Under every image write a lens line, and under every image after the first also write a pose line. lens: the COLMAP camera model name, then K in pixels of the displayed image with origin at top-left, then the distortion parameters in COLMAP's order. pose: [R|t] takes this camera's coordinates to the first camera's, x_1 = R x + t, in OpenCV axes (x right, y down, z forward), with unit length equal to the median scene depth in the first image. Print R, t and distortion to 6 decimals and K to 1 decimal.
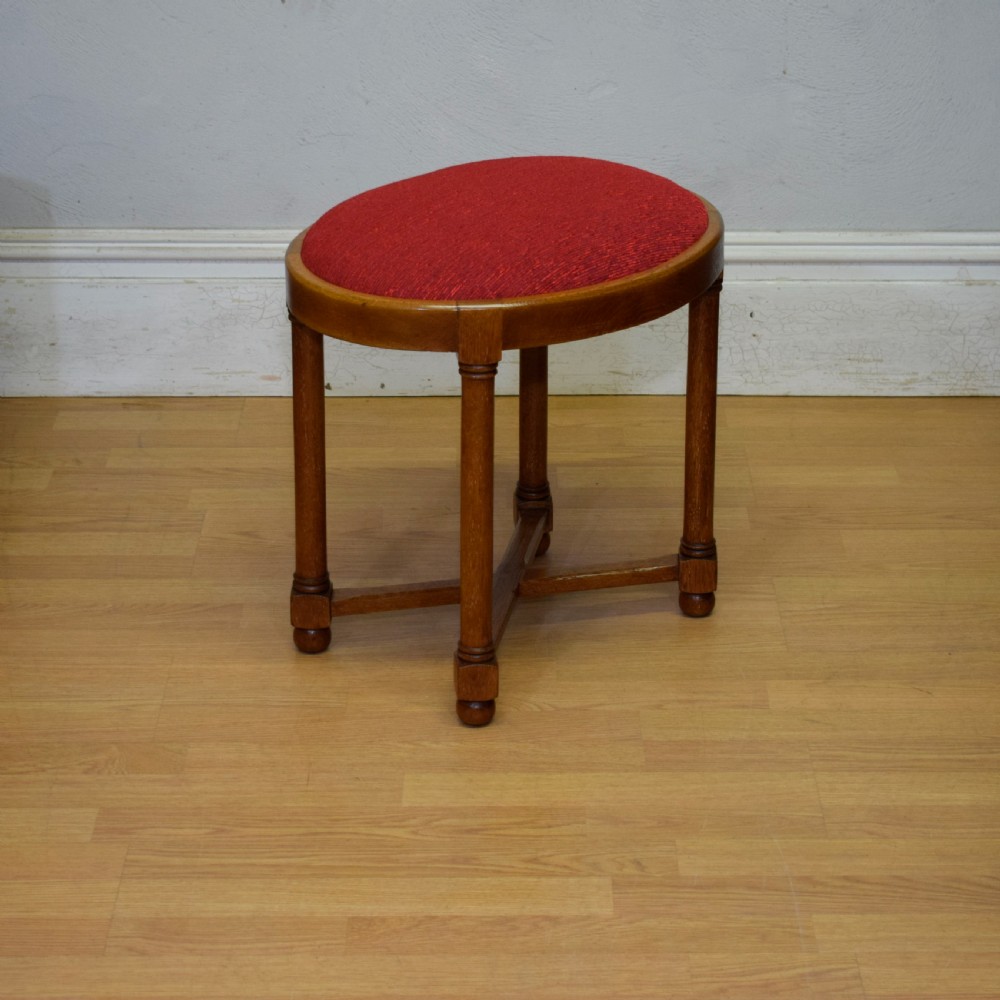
lens RADIAL K [[2768.9, 0, 502.7], [0, 2768.9, 507.1], [0, 0, 1]] dist [-0.021487, 0.000000]
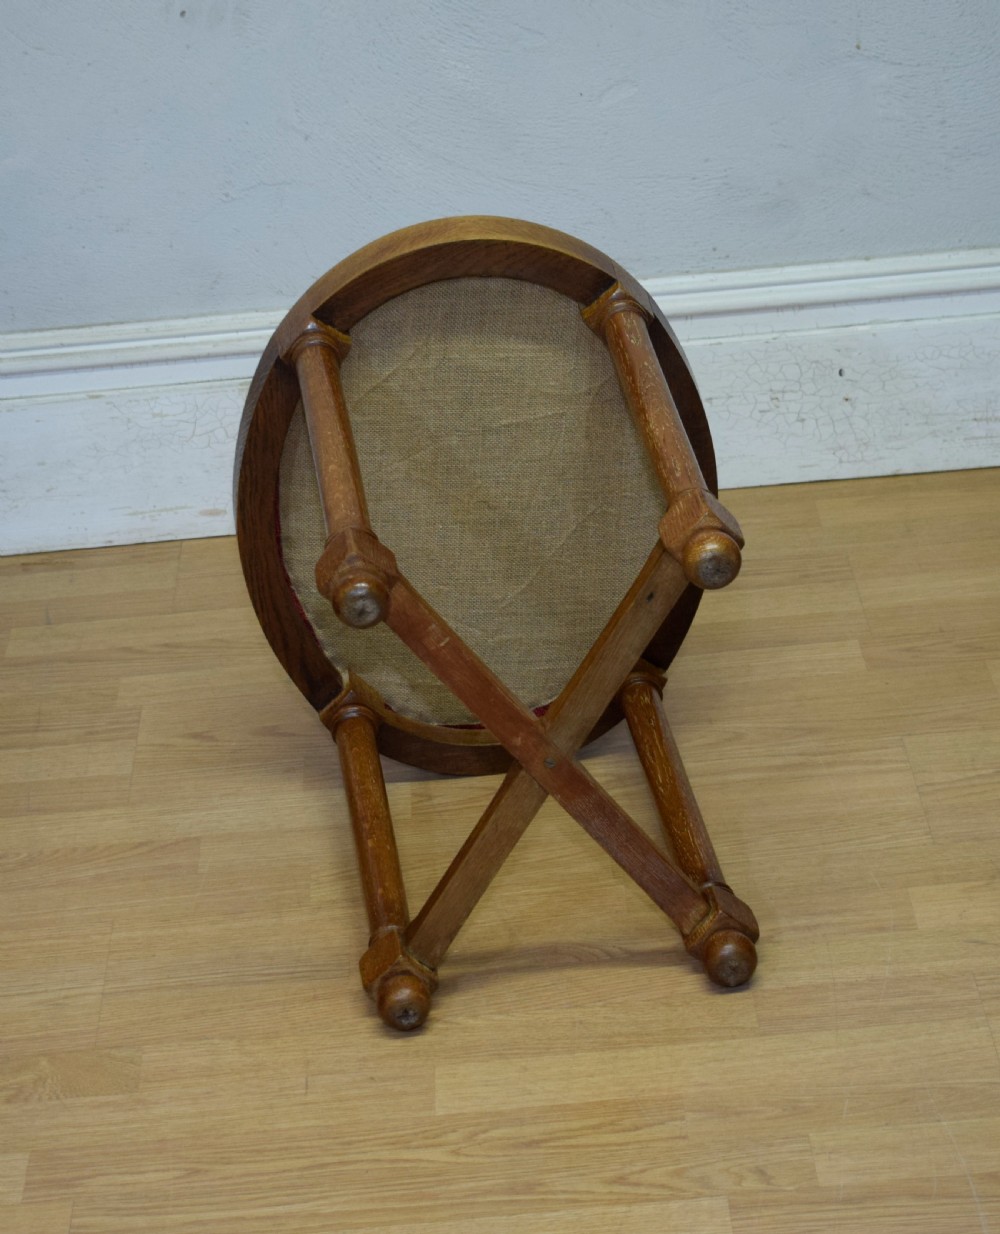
lens RADIAL K [[3403.8, 0, 461.4], [0, 3403.8, 715.5], [0, 0, 1]] dist [-0.027478, 0.000000]
pose [[0.995863, -0.087677, -0.023875, 0.001503], [0.088740, 0.994904, 0.047865, -0.038259], [0.019556, -0.049786, 0.998568, 0.089411]]
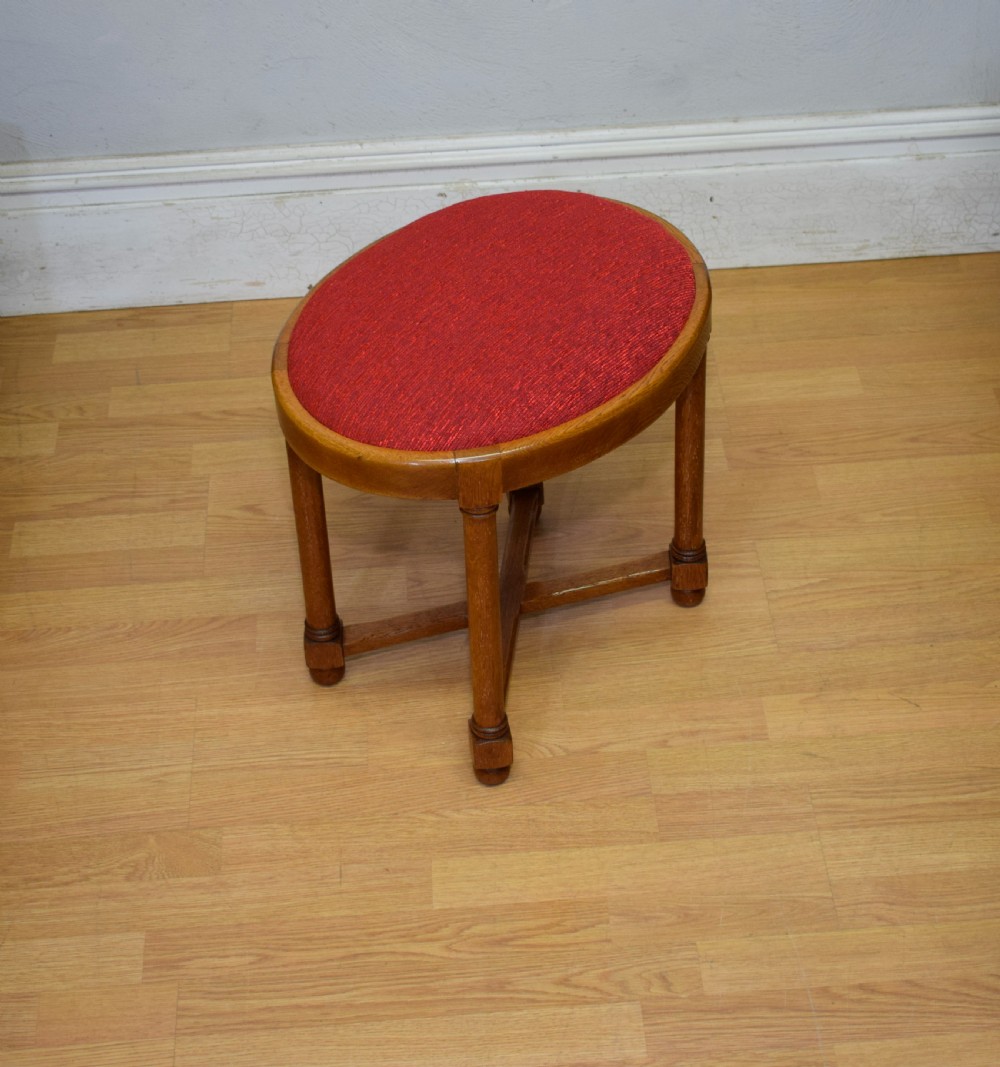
lens RADIAL K [[2162.9, 0, 515.6], [0, 2162.9, 534.8], [0, 0, 1]] dist [-0.024745, 0.000000]
pose [[0.997480, -0.067495, 0.021870, -0.012502], [0.057578, 0.950175, 0.306352, -0.256895], [-0.041458, -0.304320, 0.951667, 0.241162]]
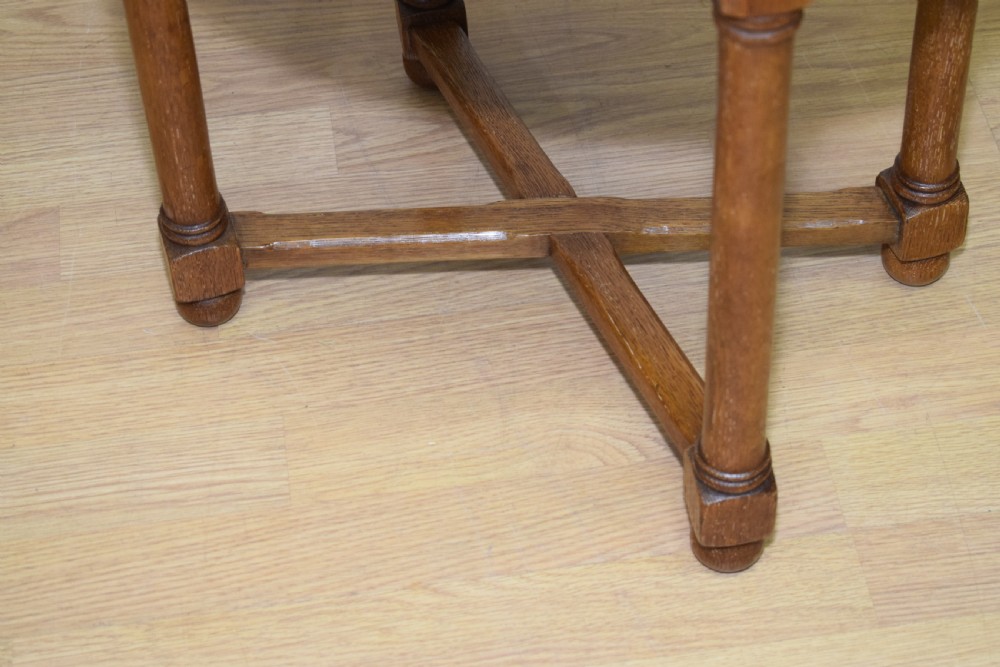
lens RADIAL K [[2274.7, 0, 502.6], [0, 2274.7, 332.8], [0, 0, 1]] dist [-0.020522, 0.000000]
pose [[0.990562, -0.116002, 0.073009, -0.043794], [0.075544, 0.906509, 0.415373, -0.137464], [-0.114367, -0.405937, 0.906717, 0.598878]]
